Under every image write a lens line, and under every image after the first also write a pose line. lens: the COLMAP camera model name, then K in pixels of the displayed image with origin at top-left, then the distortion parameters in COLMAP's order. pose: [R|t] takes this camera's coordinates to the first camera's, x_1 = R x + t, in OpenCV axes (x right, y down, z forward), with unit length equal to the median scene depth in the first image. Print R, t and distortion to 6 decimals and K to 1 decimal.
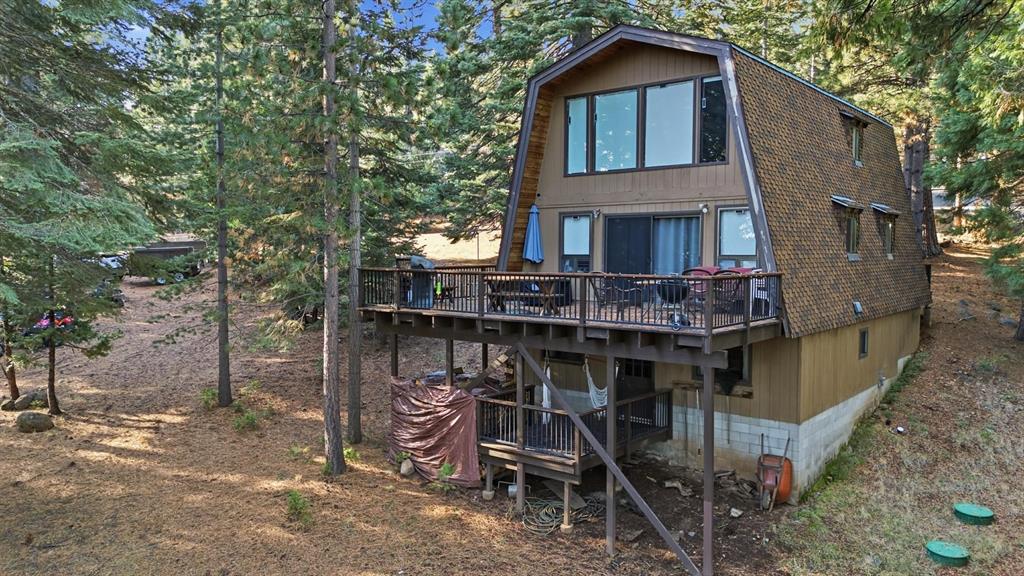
lens RADIAL K [[747.9, 0, 512.0], [0, 747.9, 288.0], [0, 0, 1]] dist [0.099257, -0.108222]
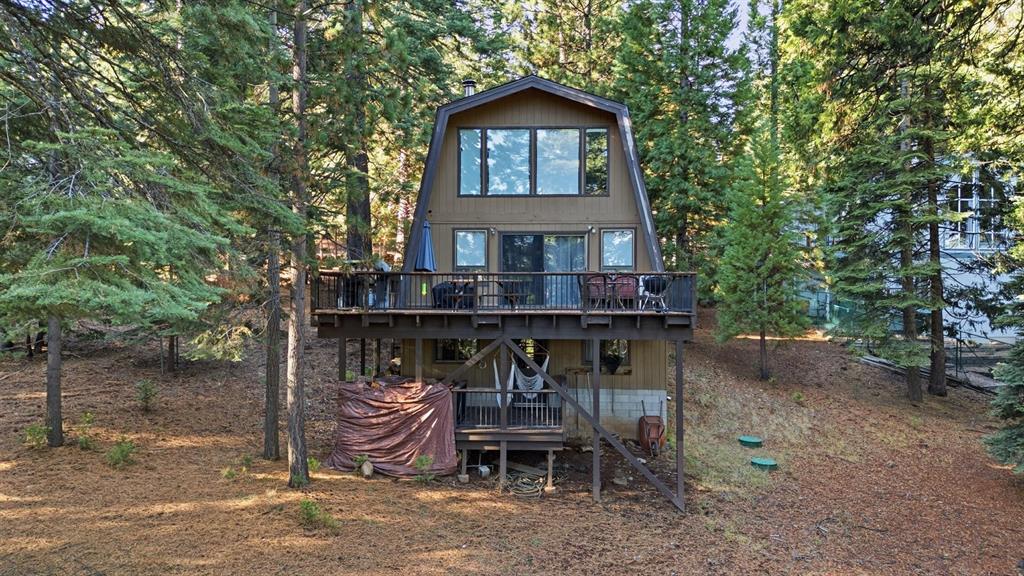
lens RADIAL K [[747.6, 0, 512.0], [0, 747.6, 288.0], [0, 0, 1]] dist [0.103292, -0.001396]
pose [[0.806380, 0.008487, 0.591337, -0.585041], [0.027322, 0.998295, -0.051585, 0.053804], [-0.590767, 0.057754, 0.804773, 0.060775]]
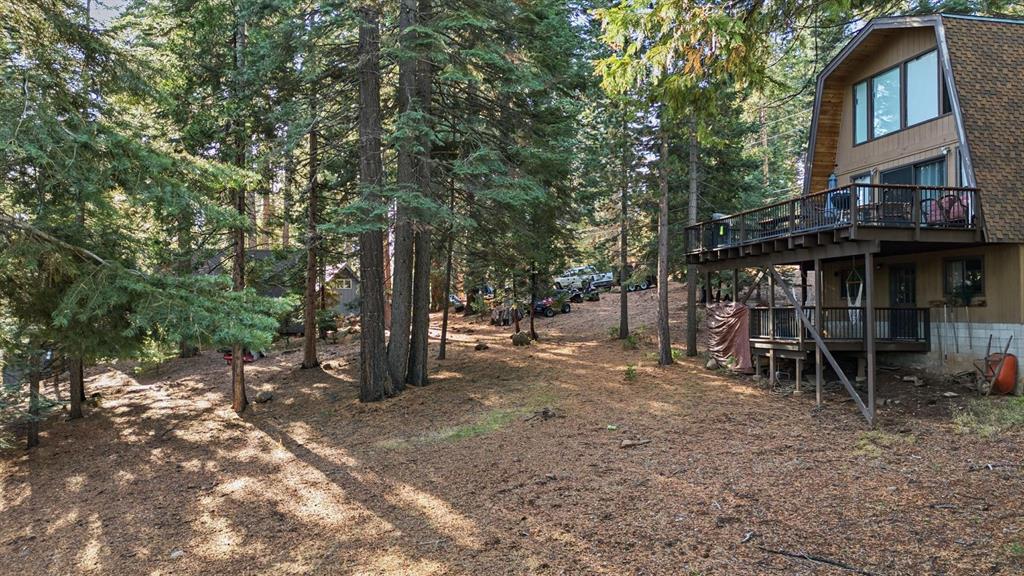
lens RADIAL K [[747.9, 0, 512.0], [0, 747.9, 288.0], [0, 0, 1]] dist [0.099257, -0.108222]
pose [[0.776555, -0.021466, -0.629684, 0.462231], [-0.033069, 0.996653, -0.074758, 0.215711], [0.629181, 0.078876, 0.773246, -0.334965]]
